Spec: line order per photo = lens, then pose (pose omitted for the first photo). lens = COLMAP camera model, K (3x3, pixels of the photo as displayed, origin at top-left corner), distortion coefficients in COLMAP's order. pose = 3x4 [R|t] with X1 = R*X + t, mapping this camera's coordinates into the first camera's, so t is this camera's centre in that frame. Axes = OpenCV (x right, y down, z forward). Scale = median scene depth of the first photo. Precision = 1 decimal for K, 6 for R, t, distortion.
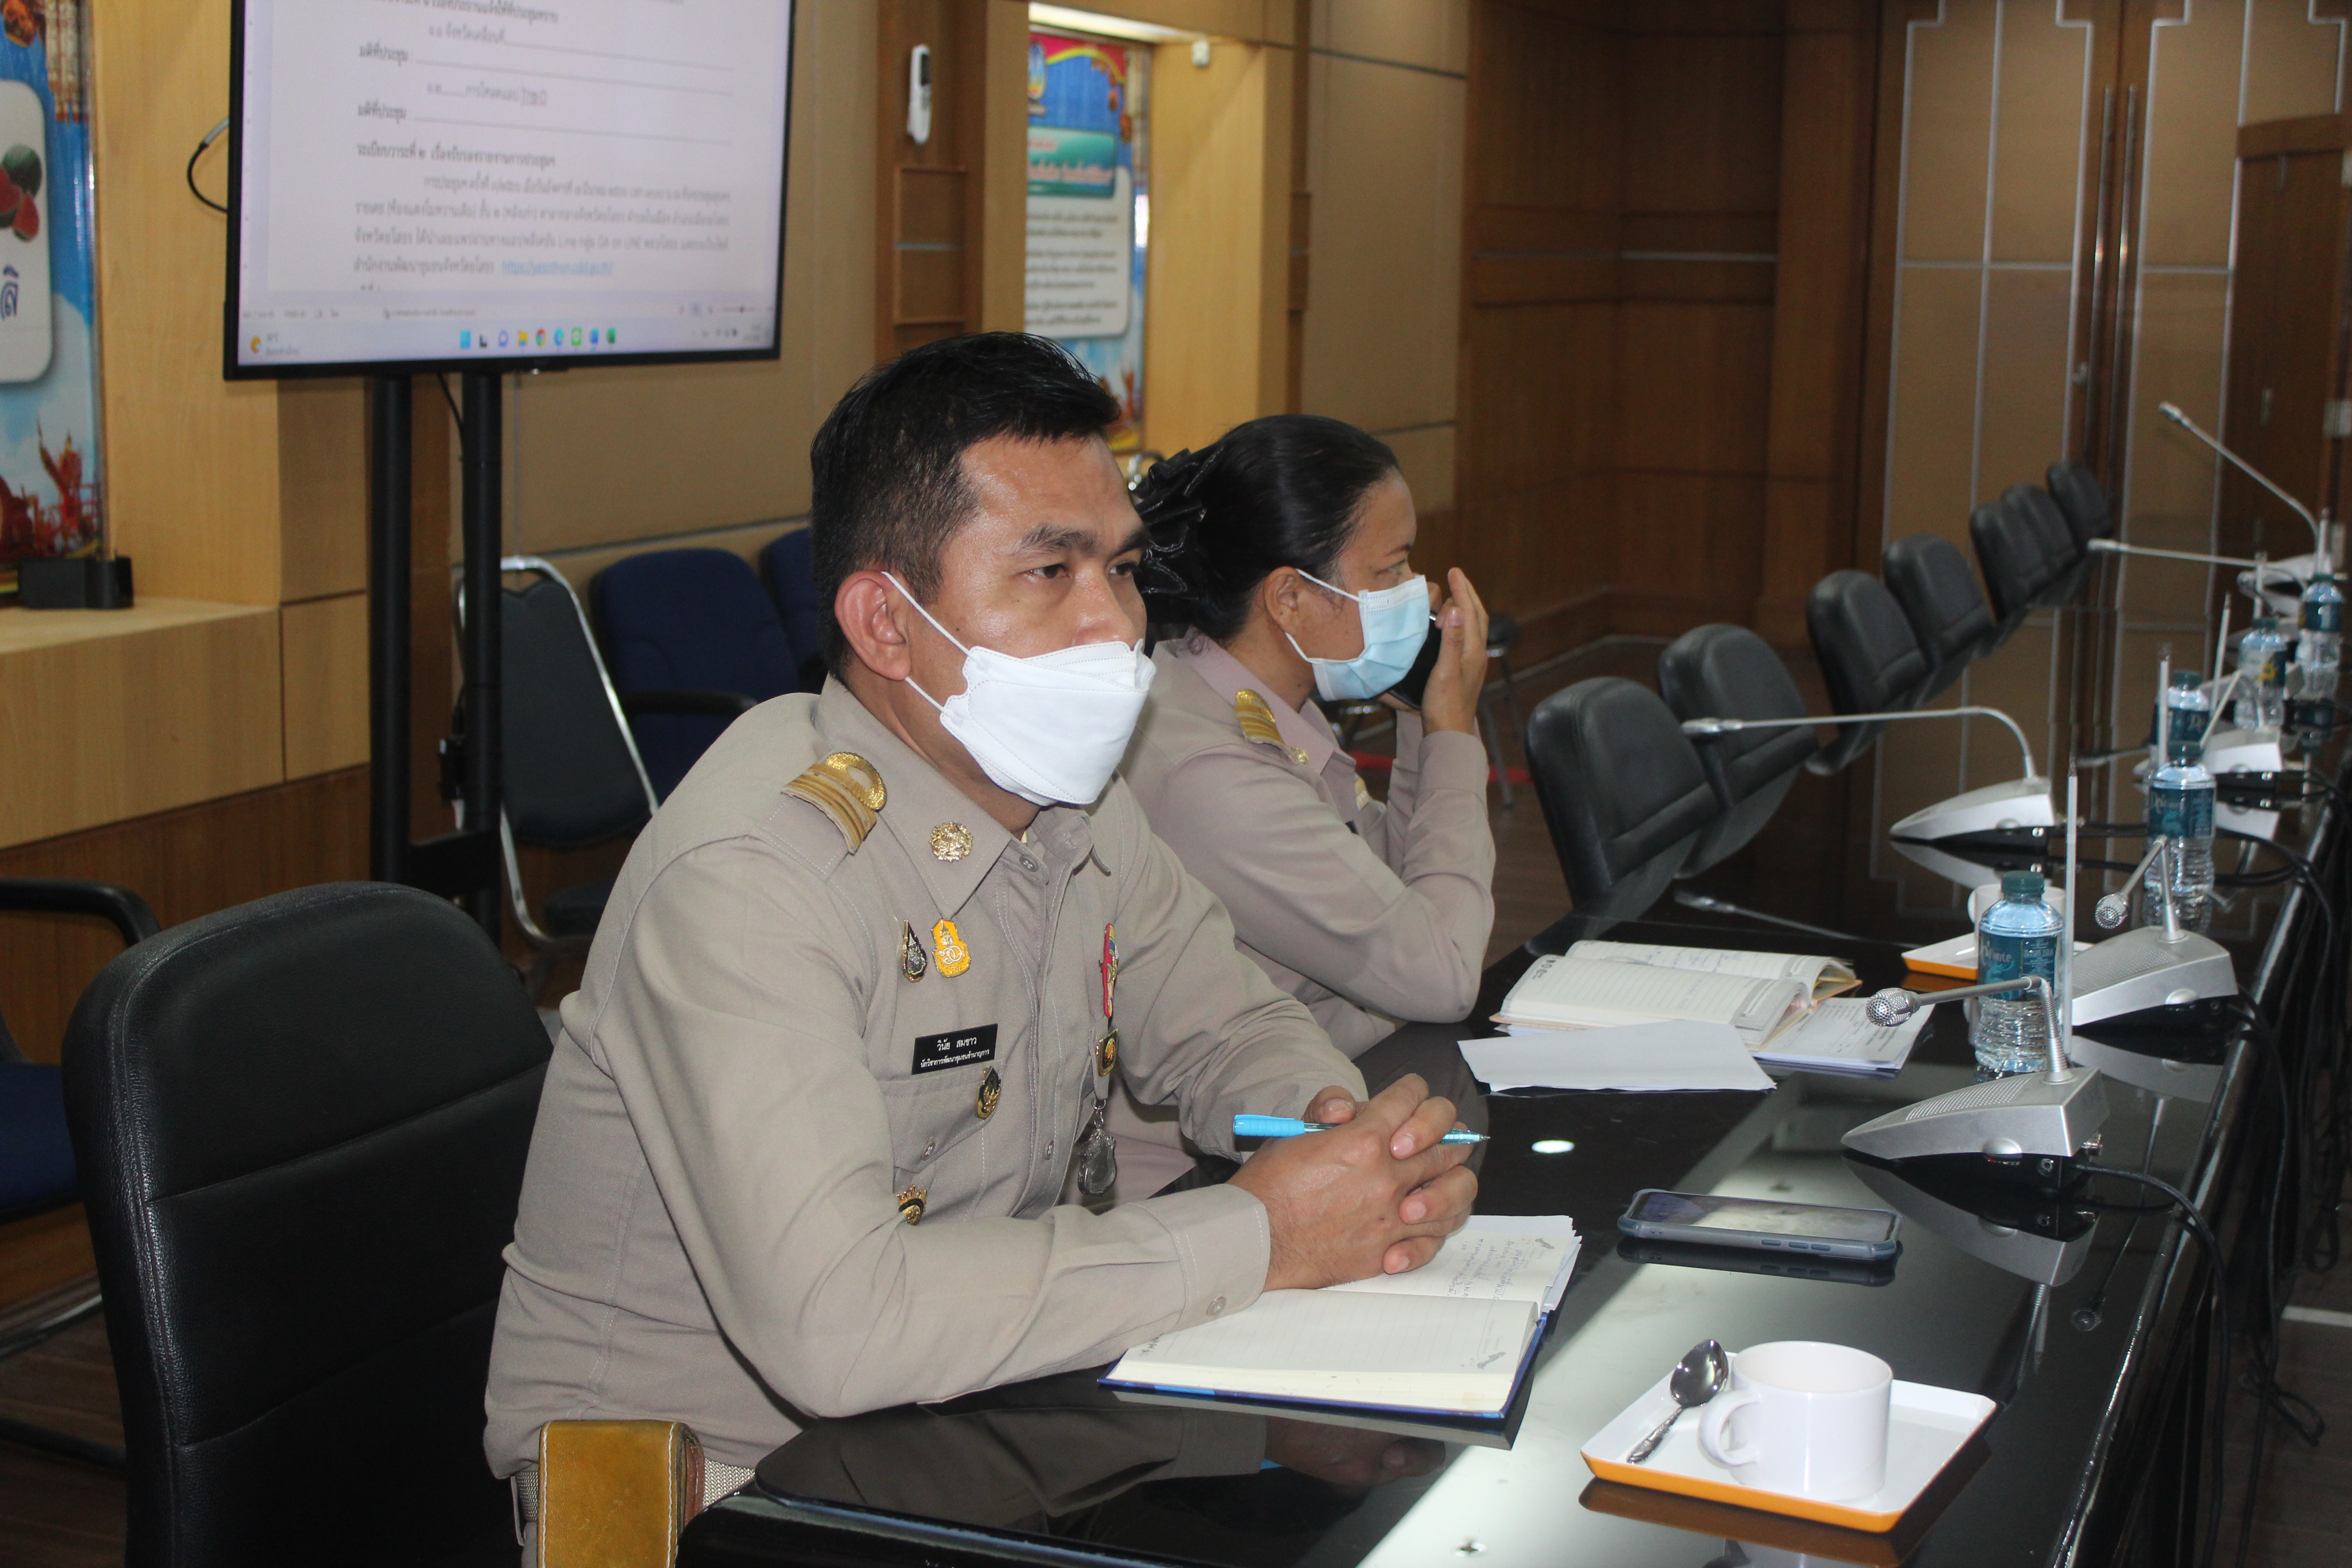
lens RADIAL K [[3514.7, 0, 1178.2], [0, 3514.7, 782.7], [0, 0, 1]] dist [-0.049993, 0.000000]
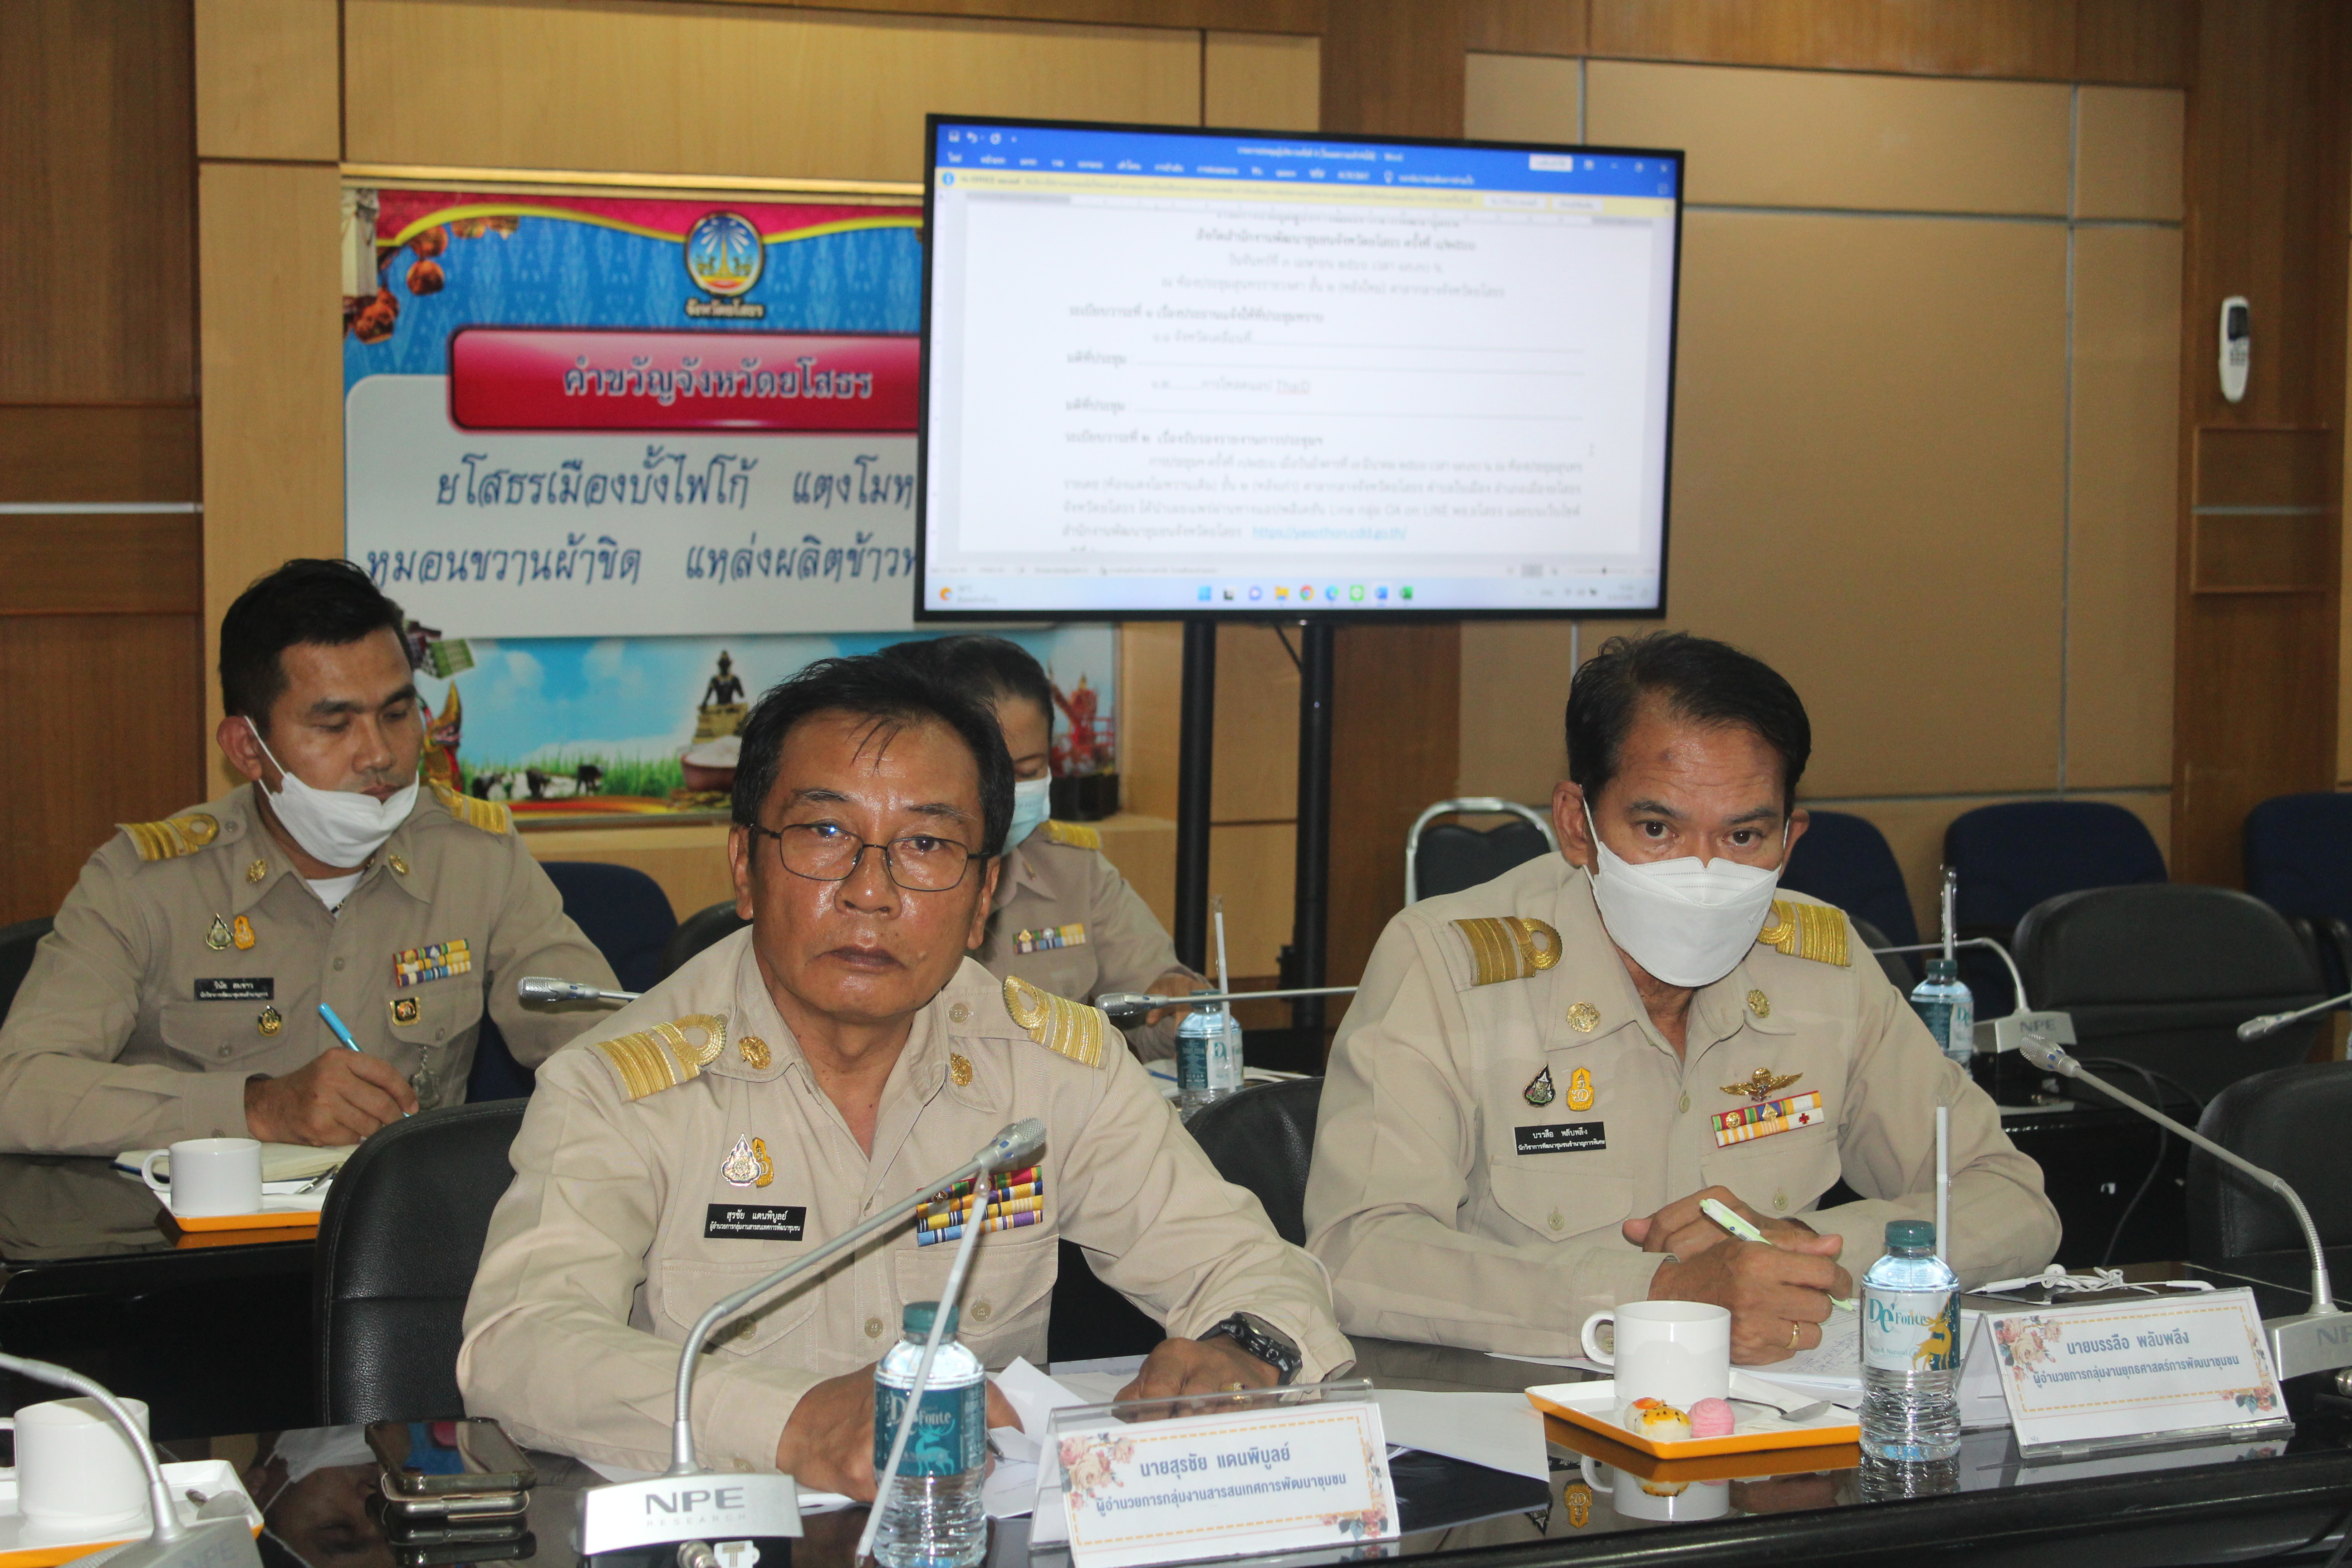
lens RADIAL K [[4810.4, 0, 1088.5], [0, 4810.4, 711.4], [0, 0, 1]] dist [0.096665, 0.000000]
pose [[0.727822, 0.017131, -0.685553, 0.860438], [-0.094607, 0.992637, -0.075637, 0.038306], [0.679209, 0.119908, 0.724083, -0.189561]]
